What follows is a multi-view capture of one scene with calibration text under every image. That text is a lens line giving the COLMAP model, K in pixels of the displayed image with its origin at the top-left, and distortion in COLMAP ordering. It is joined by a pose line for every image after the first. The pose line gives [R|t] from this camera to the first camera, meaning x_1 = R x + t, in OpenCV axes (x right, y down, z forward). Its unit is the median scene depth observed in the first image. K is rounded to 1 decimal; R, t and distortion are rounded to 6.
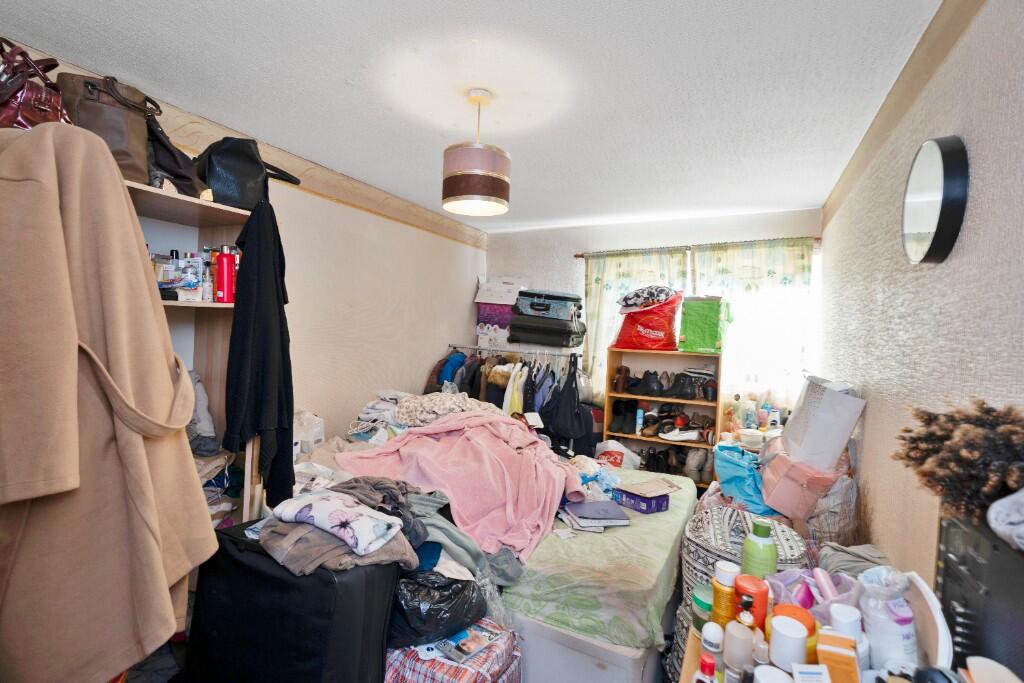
lens RADIAL K [[455.0, 0, 512.1], [0, 455.0, 313.1], [0, 0, 1]] dist [-0.016395, -0.000102]
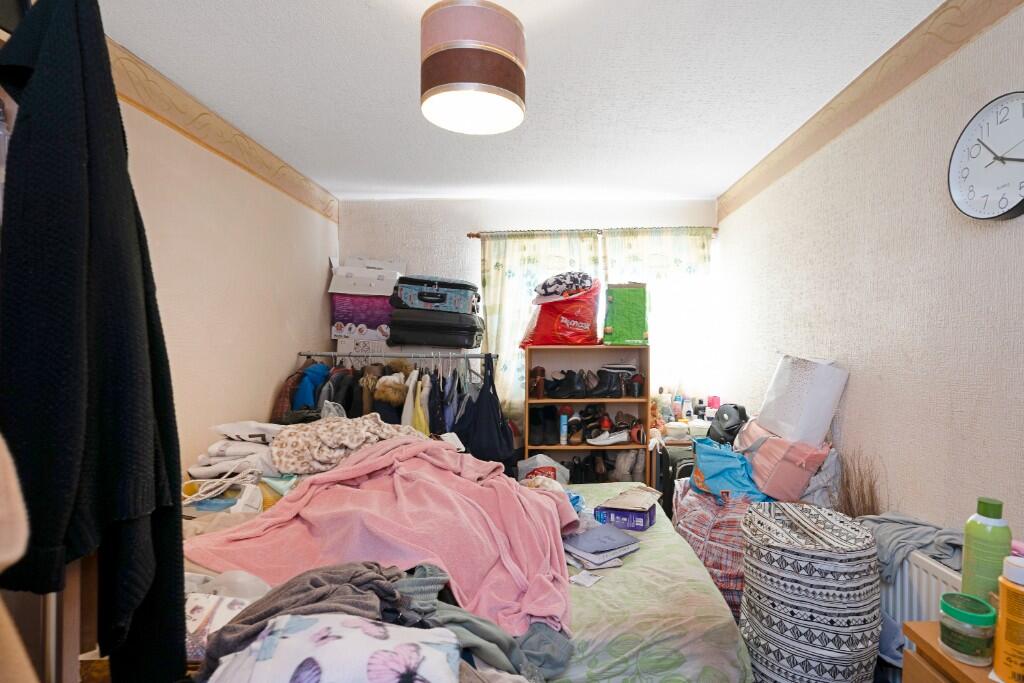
lens RADIAL K [[487.7, 0, 512.0], [0, 487.7, 341.5], [0, 0, 1]] dist [-0.013083, 0.000282]
pose [[0.881506, -0.030910, 0.471160, -0.234760], [0.021689, 0.999452, 0.024990, 0.048120], [-0.471675, -0.011810, 0.881693, 0.234914]]
